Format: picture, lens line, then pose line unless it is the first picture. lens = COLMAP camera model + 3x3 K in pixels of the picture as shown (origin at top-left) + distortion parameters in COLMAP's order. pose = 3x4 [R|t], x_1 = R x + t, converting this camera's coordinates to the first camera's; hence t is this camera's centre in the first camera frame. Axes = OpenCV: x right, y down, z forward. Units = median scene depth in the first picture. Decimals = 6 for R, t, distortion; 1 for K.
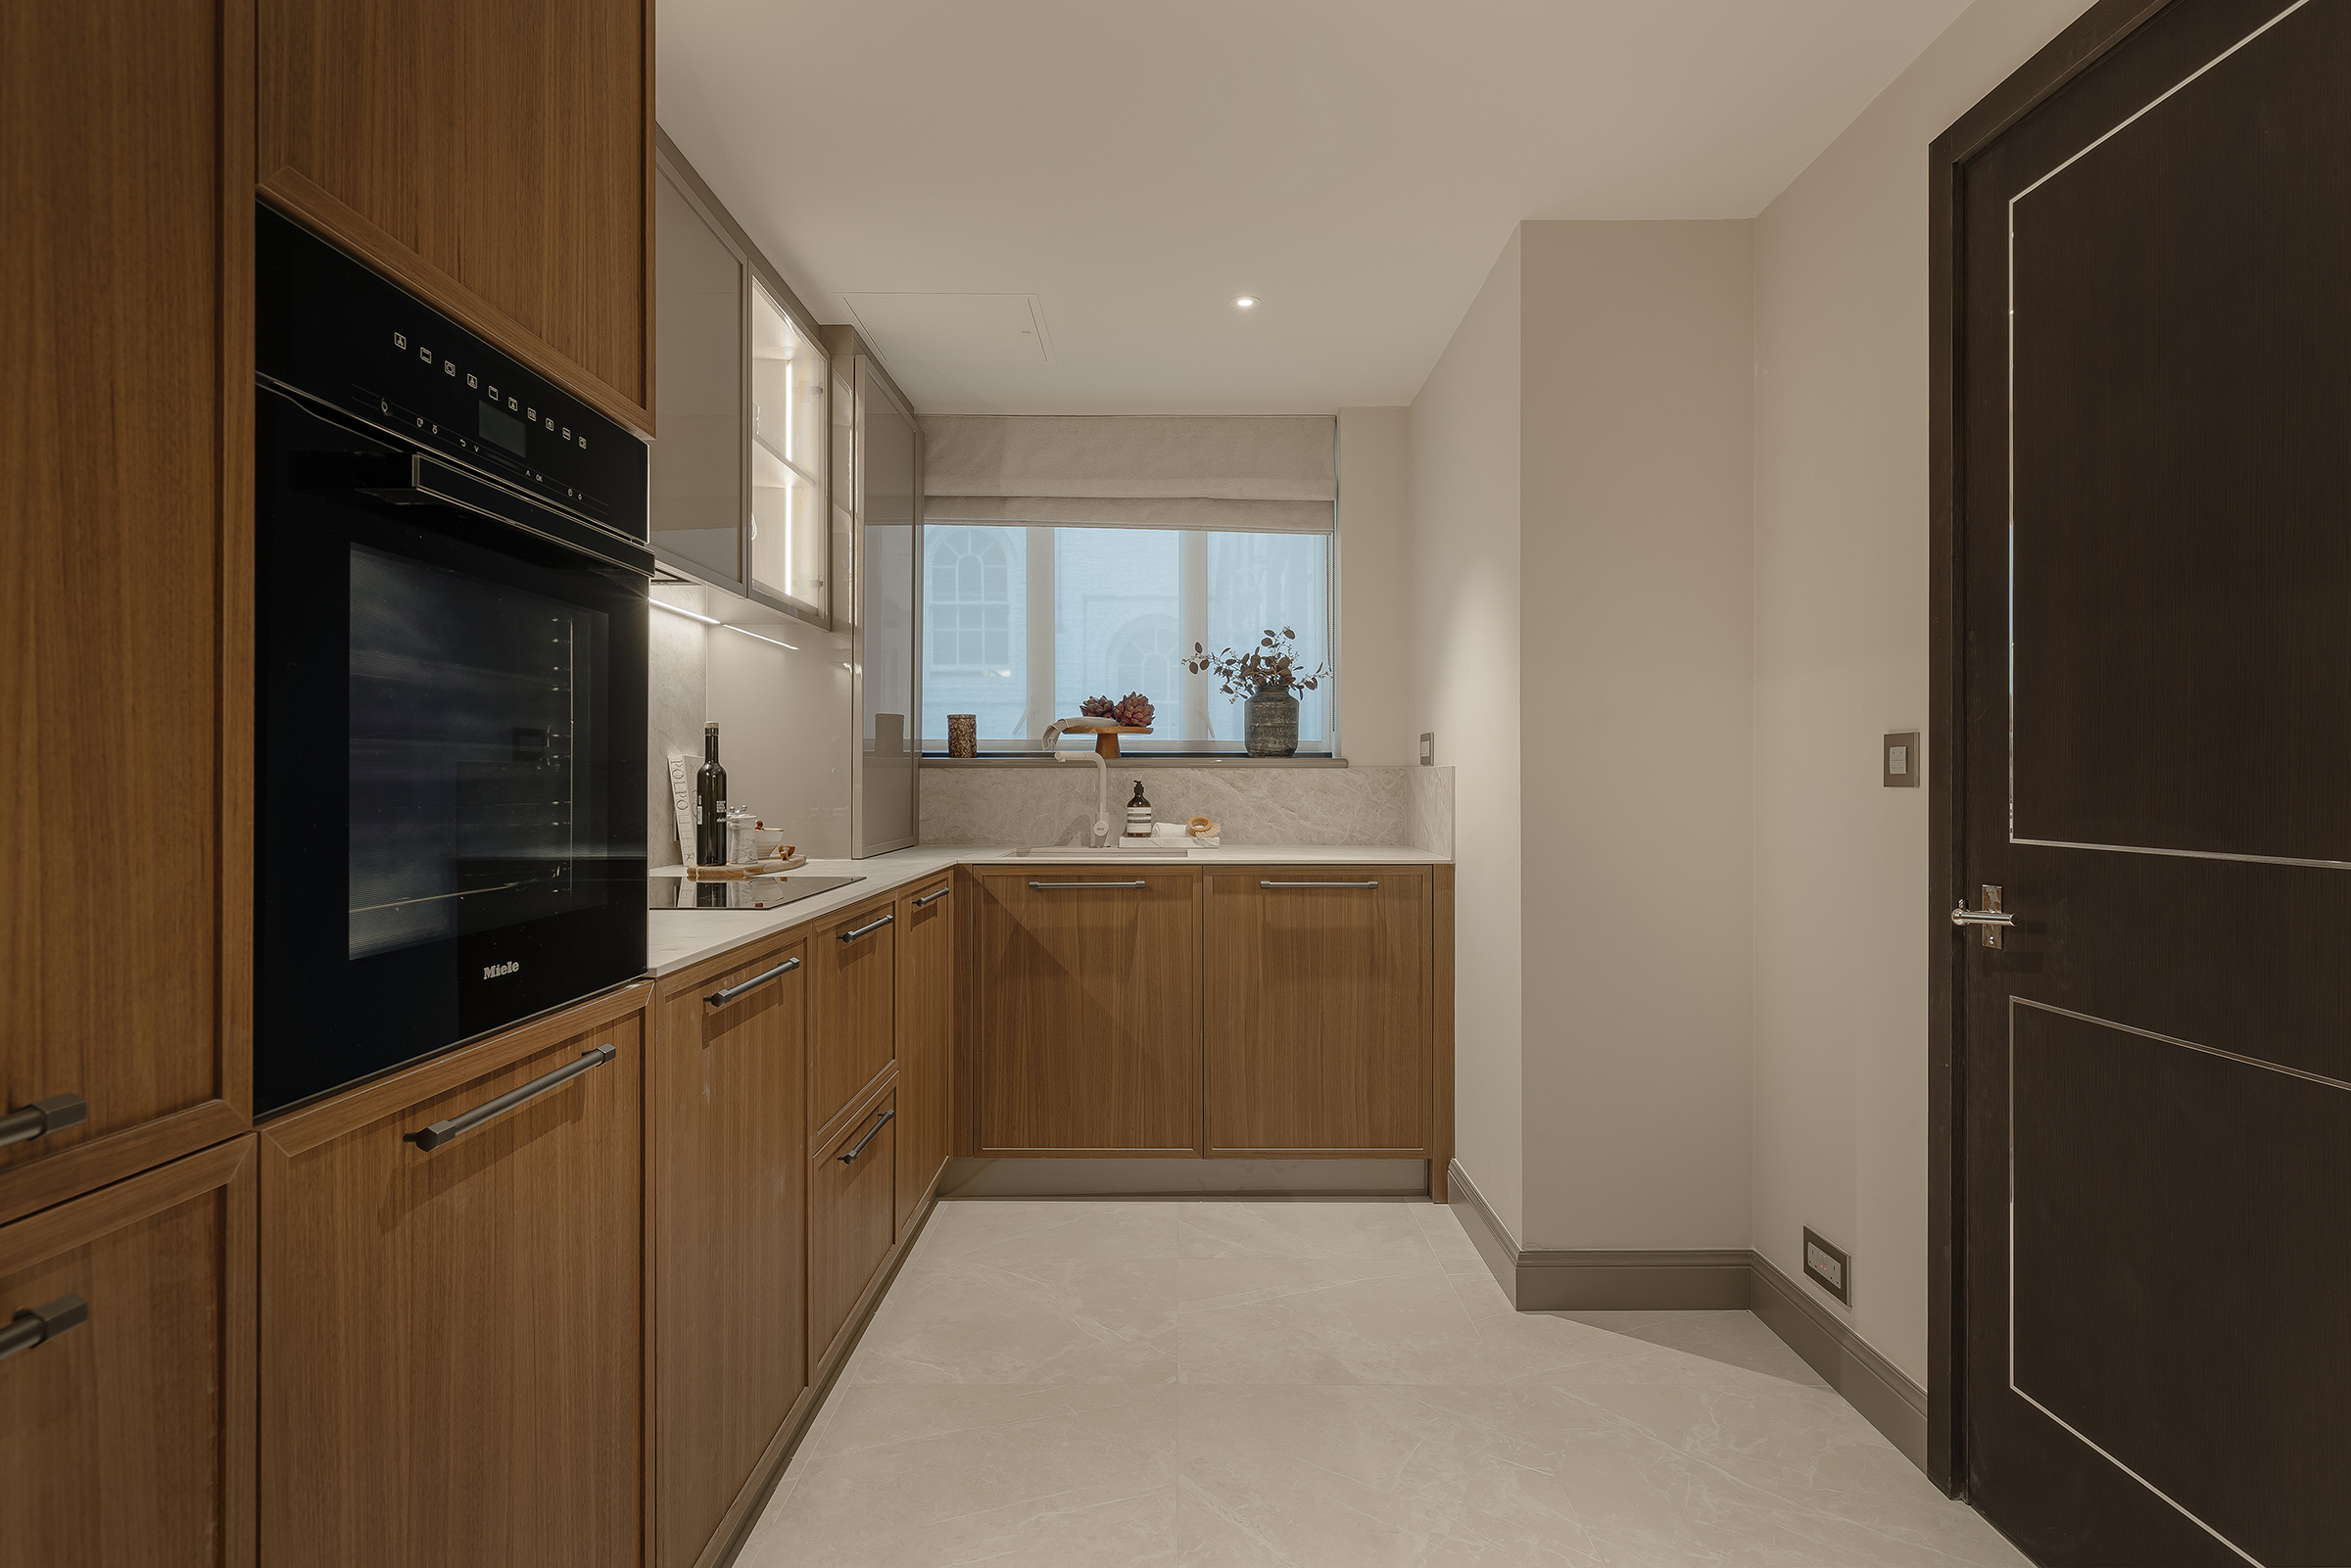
lens RADIAL K [[1255.7, 0, 1170.5], [0, 1255.7, 741.9], [0, 0, 1]] dist [-0.000345, -0.000748]
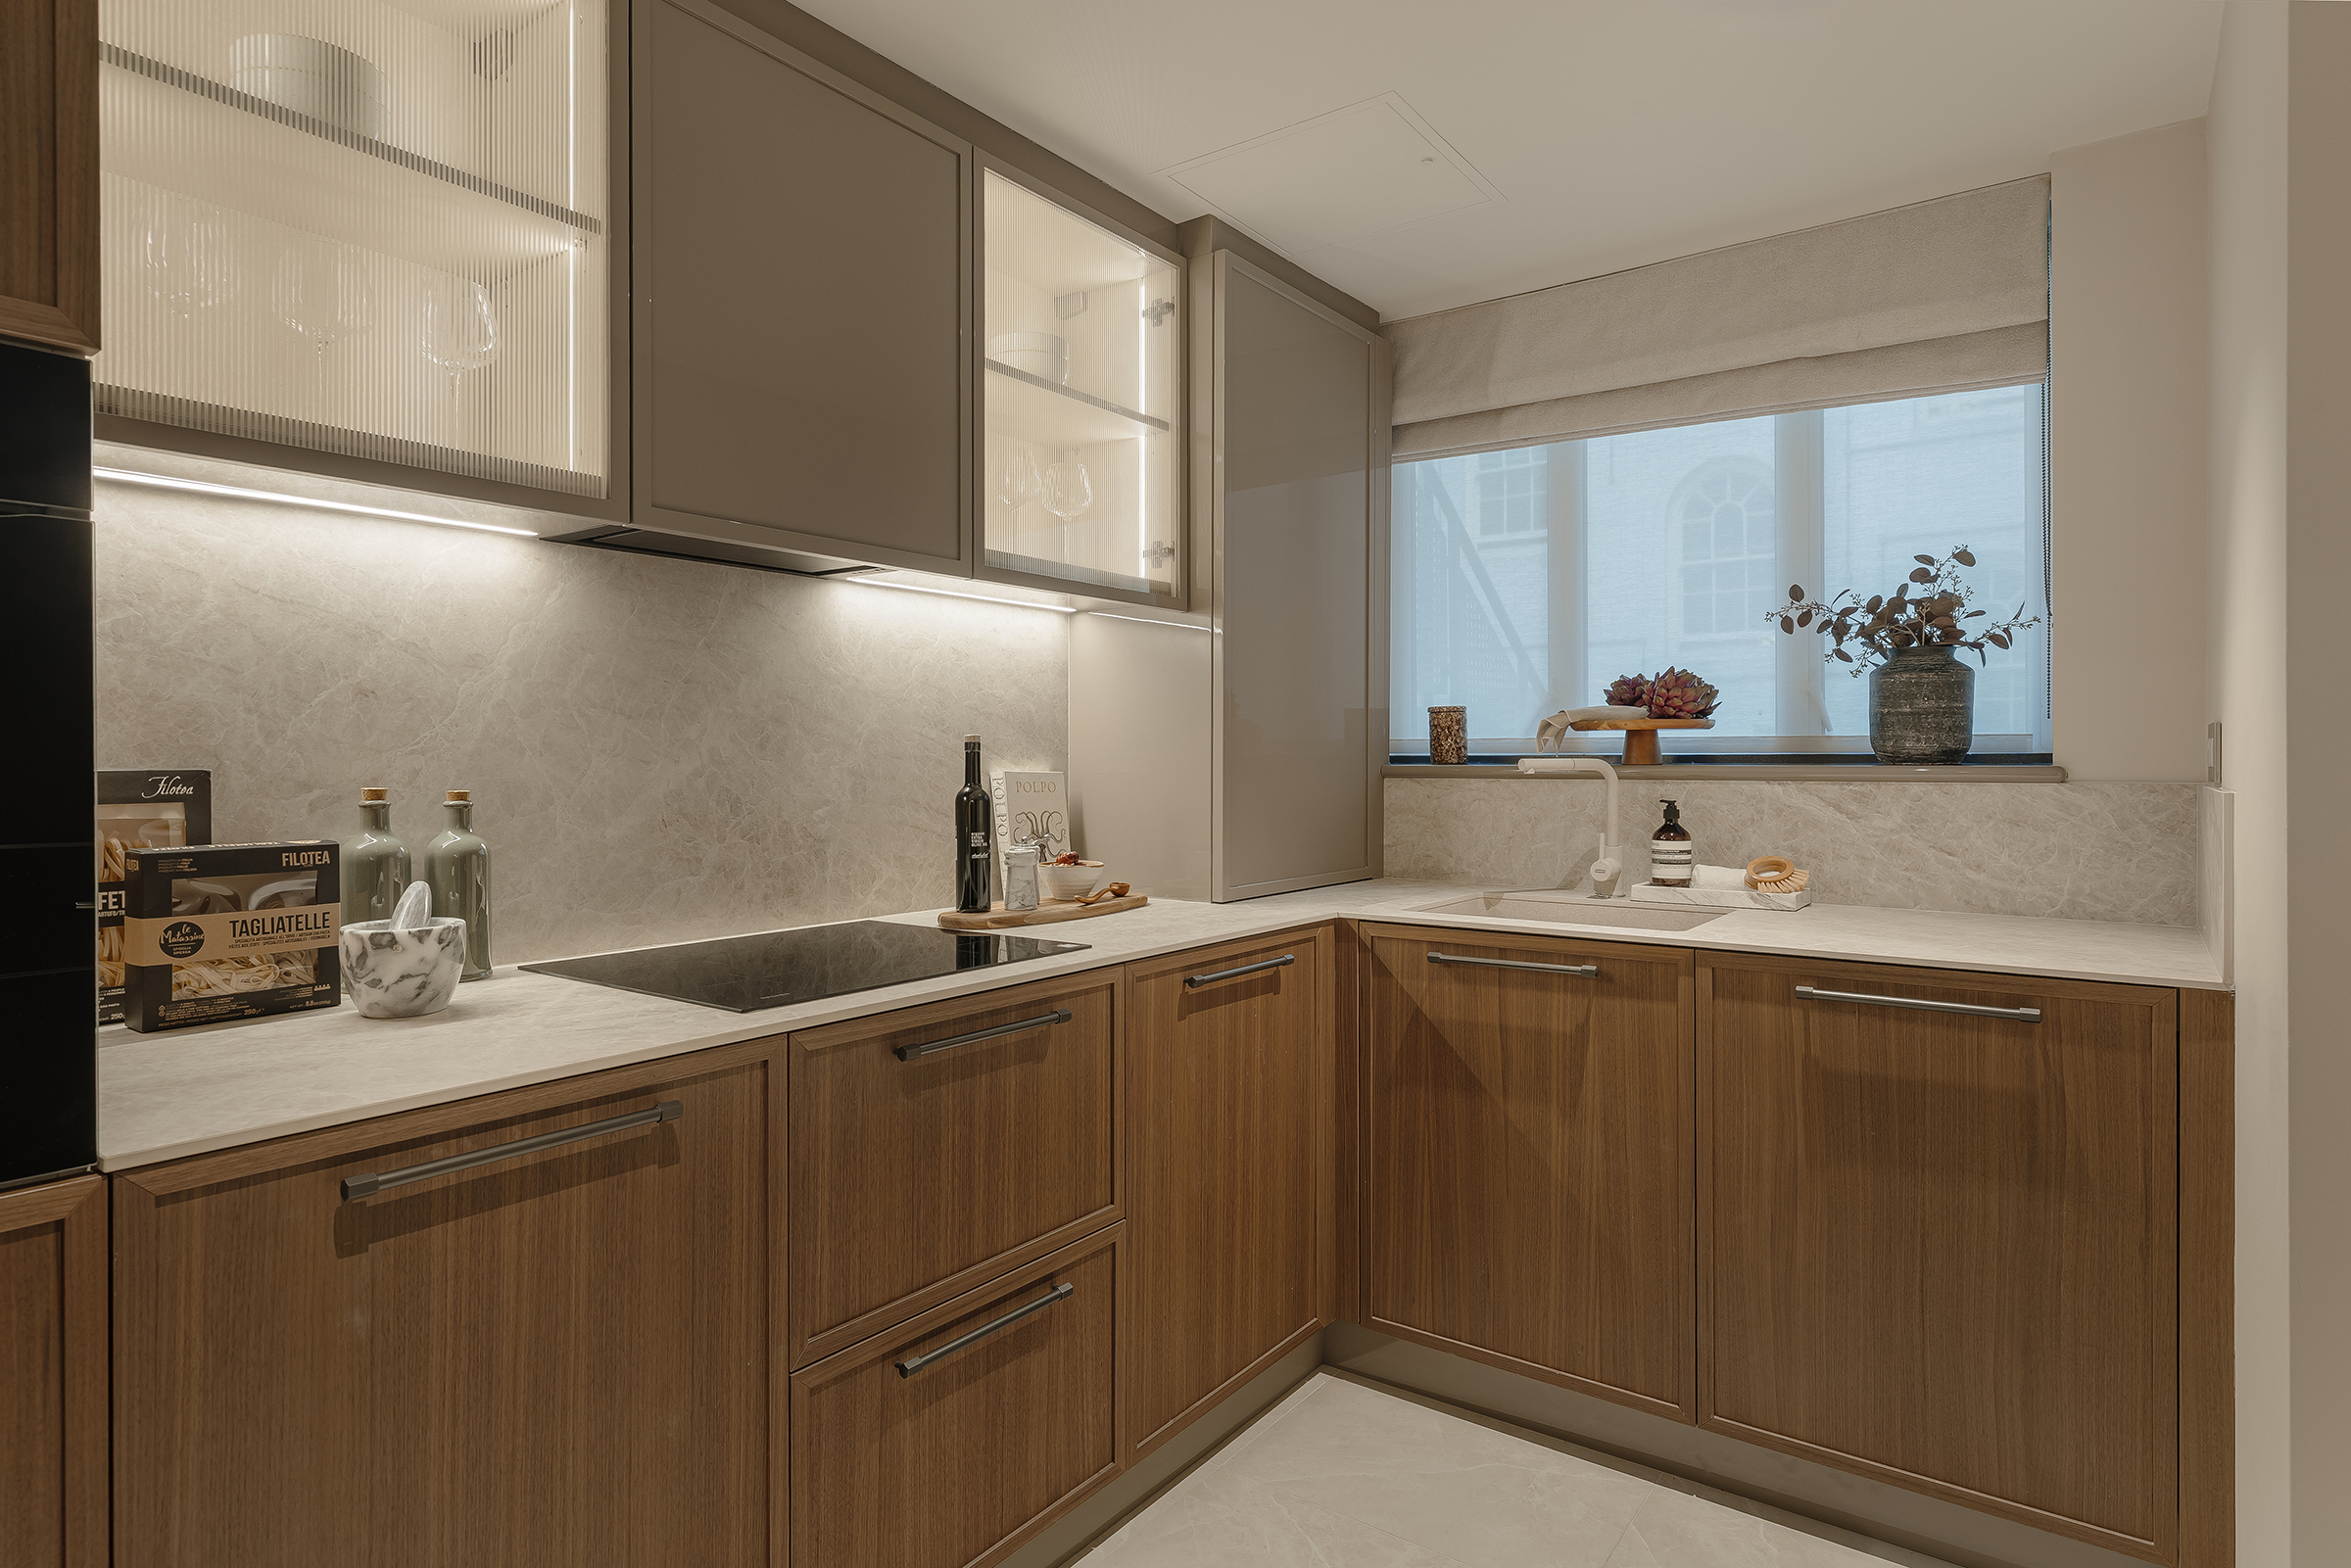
lens RADIAL K [[1255.7, 0, 1170.5], [0, 1255.7, 741.9], [0, 0, 1]] dist [-0.000345, -0.000748]
pose [[0.799122, -0.009601, -0.601093, 0.160444], [0.020250, 0.999735, 0.010953, -0.012469], [0.600828, -0.020925, 0.799104, 0.302275]]
